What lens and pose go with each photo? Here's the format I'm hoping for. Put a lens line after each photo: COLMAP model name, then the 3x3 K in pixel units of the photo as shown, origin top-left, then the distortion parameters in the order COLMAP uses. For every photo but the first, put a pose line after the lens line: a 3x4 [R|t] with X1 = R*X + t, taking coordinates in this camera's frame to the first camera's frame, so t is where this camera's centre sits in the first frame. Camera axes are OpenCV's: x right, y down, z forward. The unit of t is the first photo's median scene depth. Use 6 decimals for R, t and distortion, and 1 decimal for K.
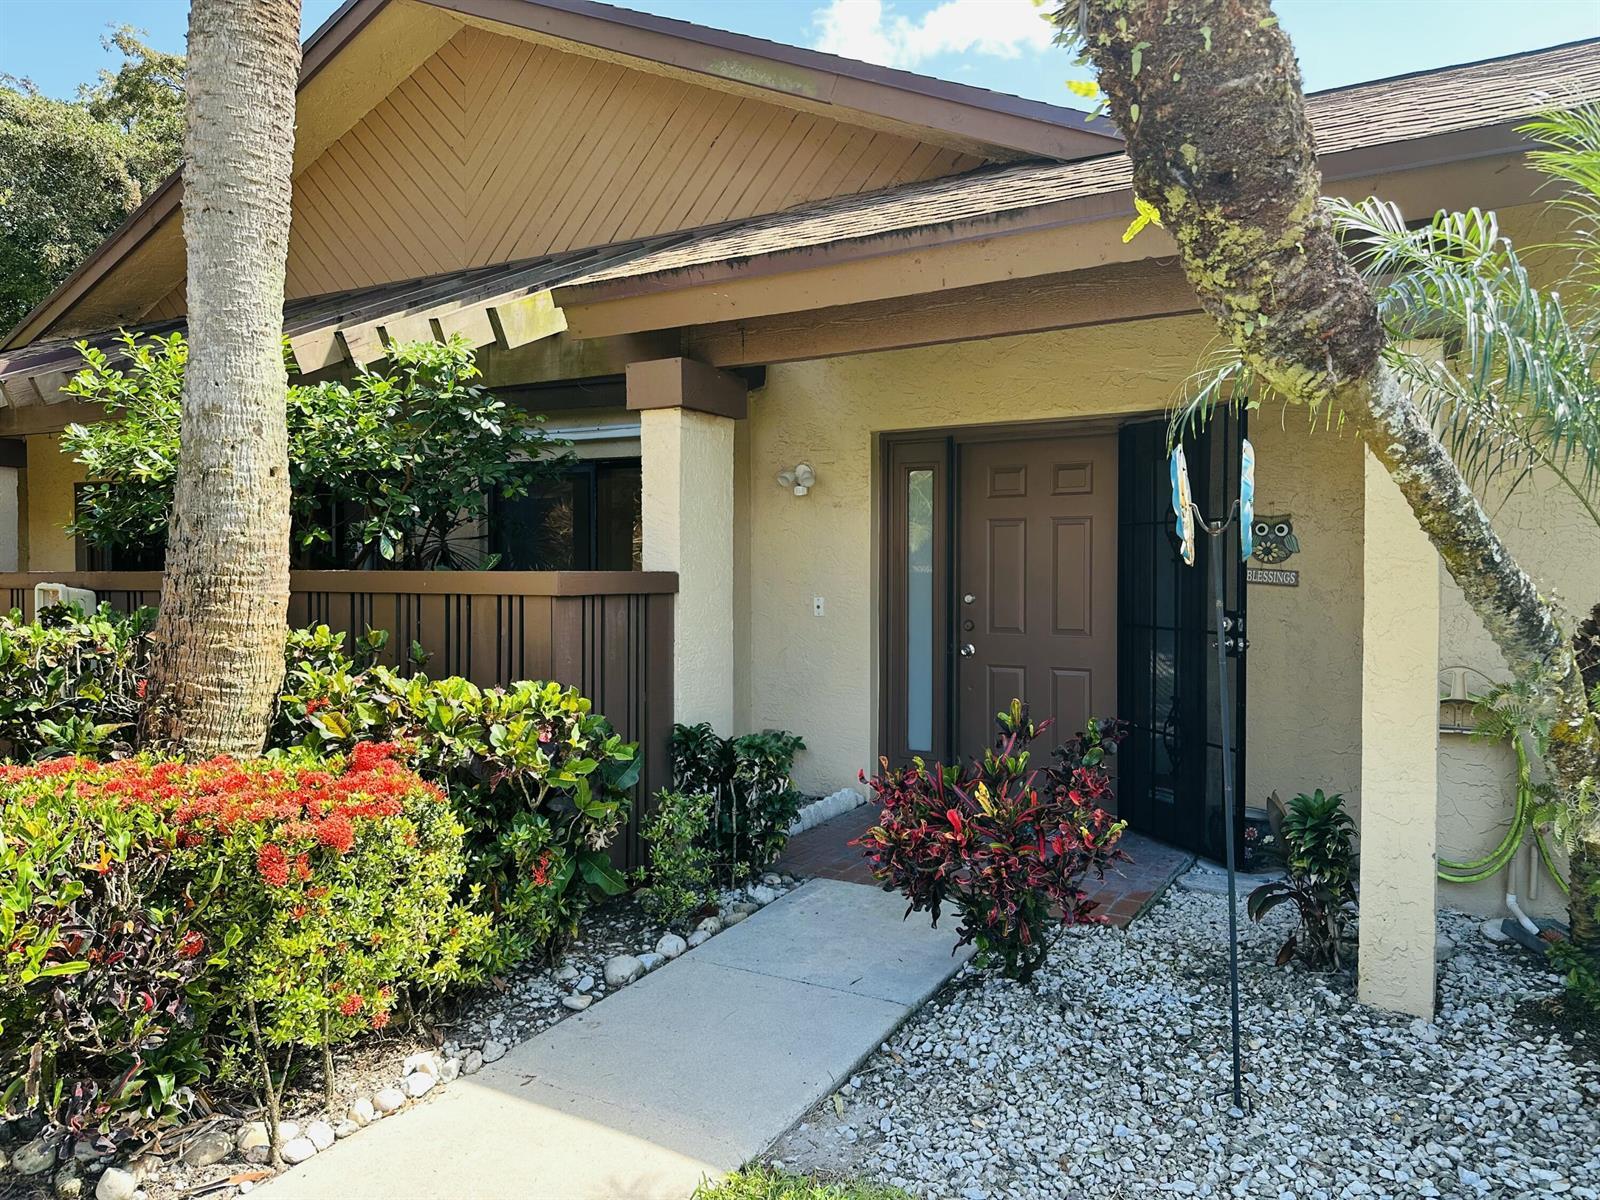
lens RADIAL K [[1083.5, 0, 800.0], [0, 1083.5, 600.0], [0, 0, 1]] dist [-0.002856, -0.000805]
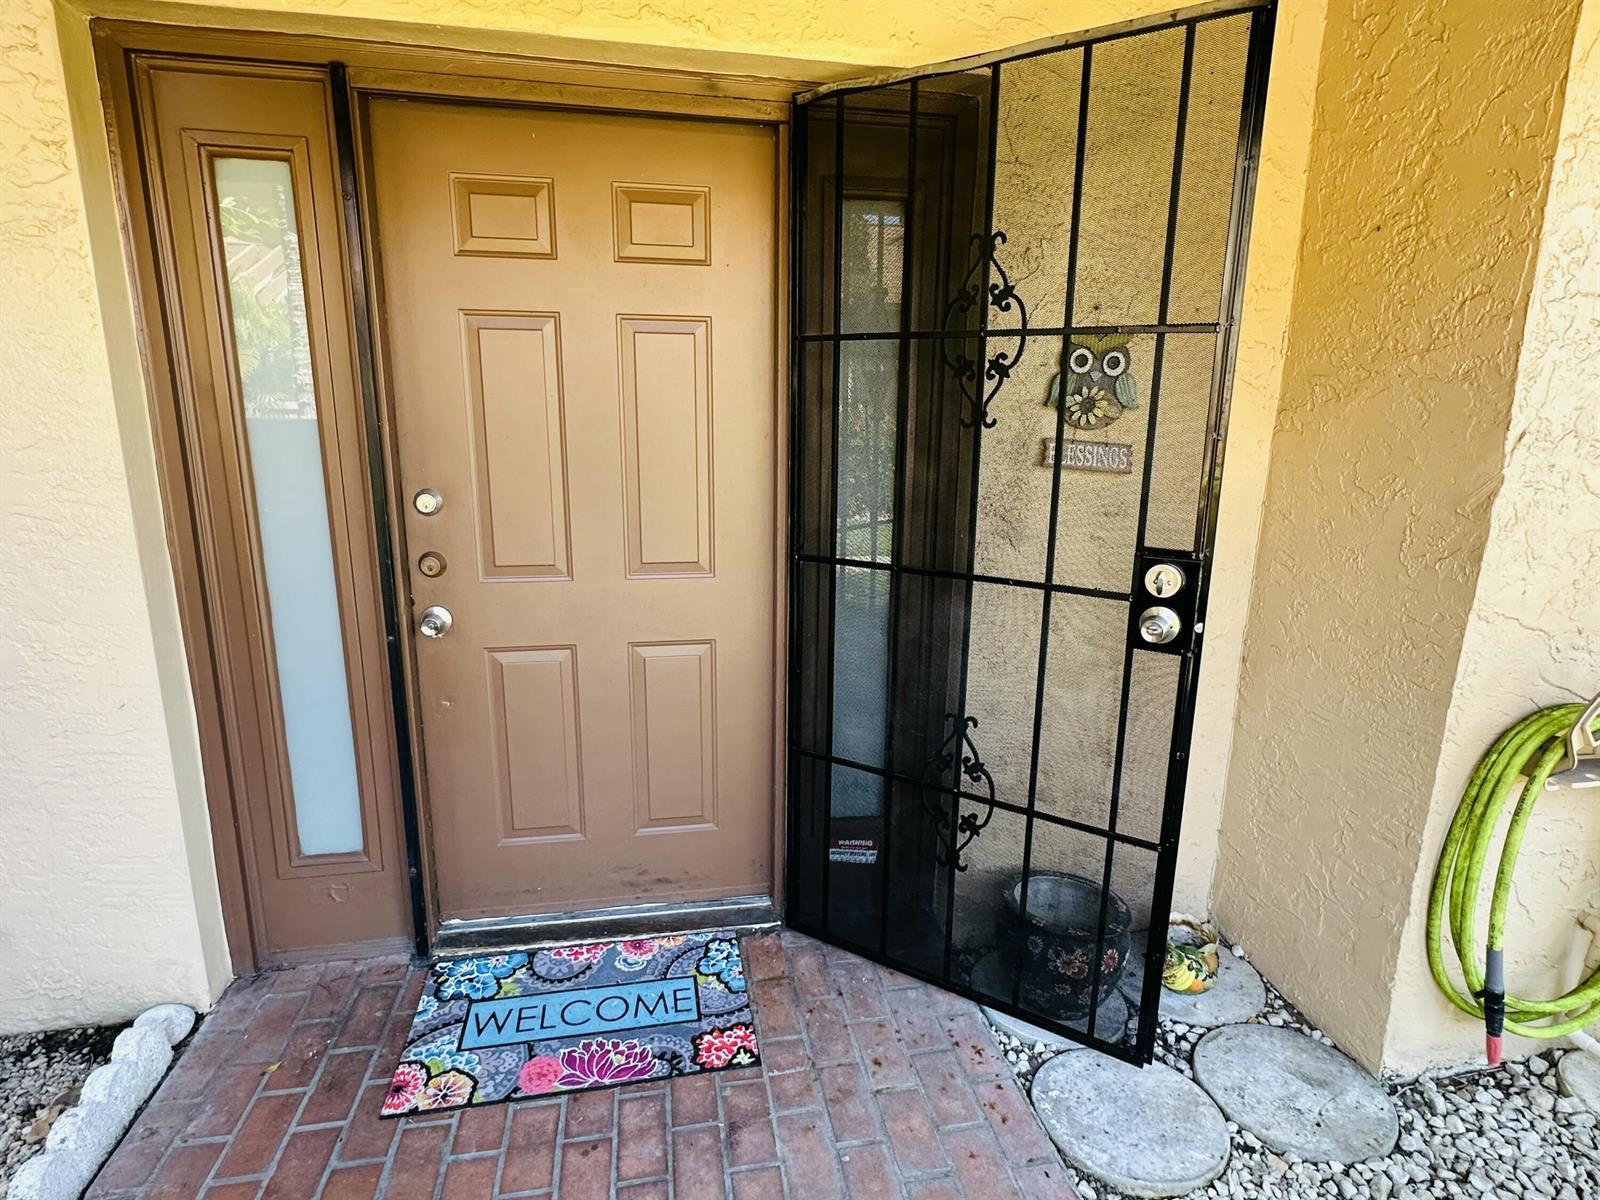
lens RADIAL K [[828.9, 0, 805.3], [0, 828.9, 592.4], [0, 0, 1]] dist [0.001210, 0.000417]
pose [[0.762485, -0.126638, 0.634492, 0.060248], [0.002590, 0.981248, 0.192734, -0.029631], [-0.647001, -0.145313, 0.748514, 0.676996]]
